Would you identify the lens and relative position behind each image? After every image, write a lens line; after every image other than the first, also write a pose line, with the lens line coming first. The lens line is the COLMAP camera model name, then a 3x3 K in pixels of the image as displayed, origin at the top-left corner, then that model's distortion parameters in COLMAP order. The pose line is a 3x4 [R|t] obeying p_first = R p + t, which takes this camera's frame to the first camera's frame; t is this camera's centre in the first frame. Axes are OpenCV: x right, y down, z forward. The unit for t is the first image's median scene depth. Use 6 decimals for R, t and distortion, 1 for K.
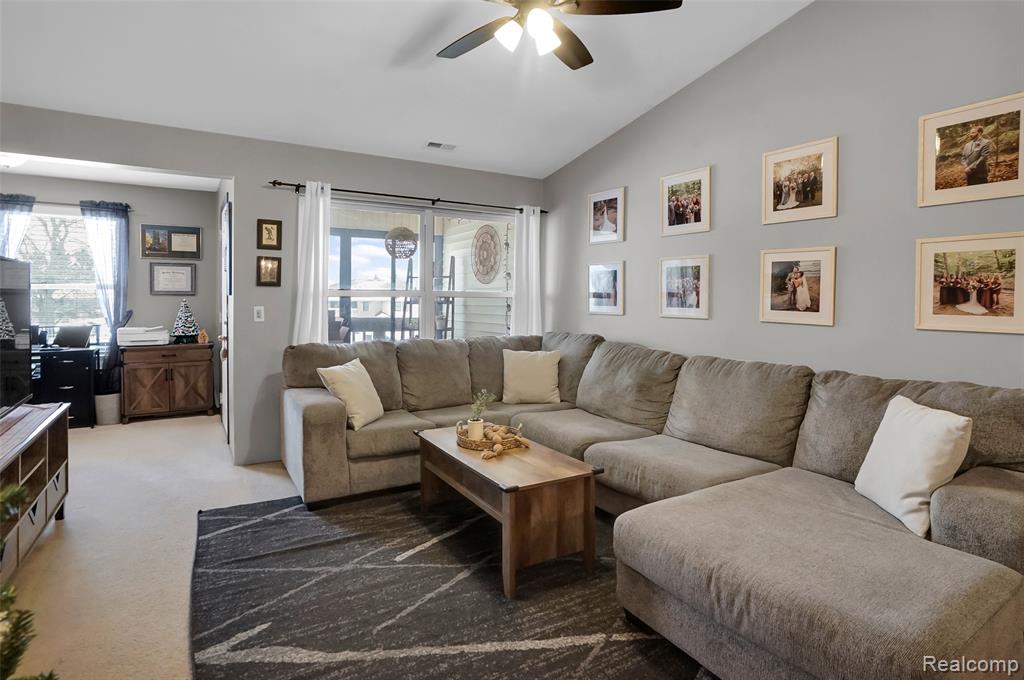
lens RADIAL K [[499.2, 0, 491.4], [0, 499.2, 303.1], [0, 0, 1]] dist [-0.029045, 0.005894]
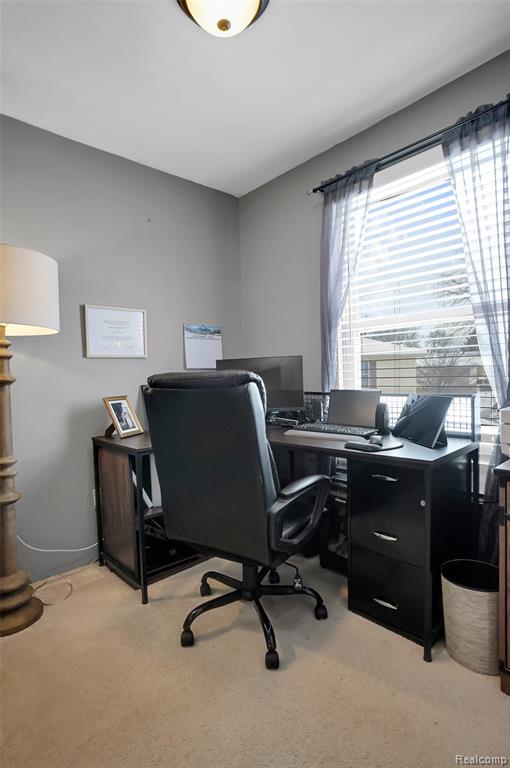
lens RADIAL K [[374.4, 0, 285.0], [0, 374.4, 388.3], [0, 0, 1]] dist [-0.029045, 0.005894]
pose [[0.191099, 0.017624, -0.981413, -0.499971], [0.007676, 0.999781, 0.019449, 0.030428], [0.981541, -0.011250, 0.190922, 0.754001]]
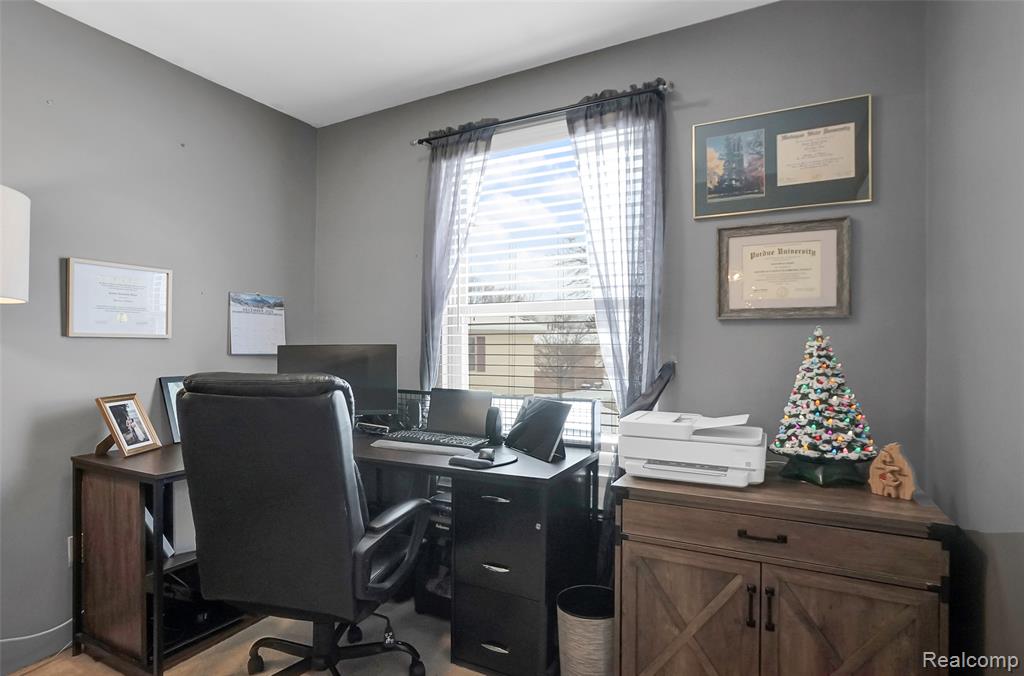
lens RADIAL K [[498.7, 0, 519.6], [0, 498.7, 346.6], [0, 0, 1]] dist [-0.039380, 0.015397]
pose [[0.481102, -0.008726, -0.876621, -0.470719], [-0.018390, 0.999630, -0.020043, 0.011411], [0.876472, 0.025764, 0.480764, 0.736845]]
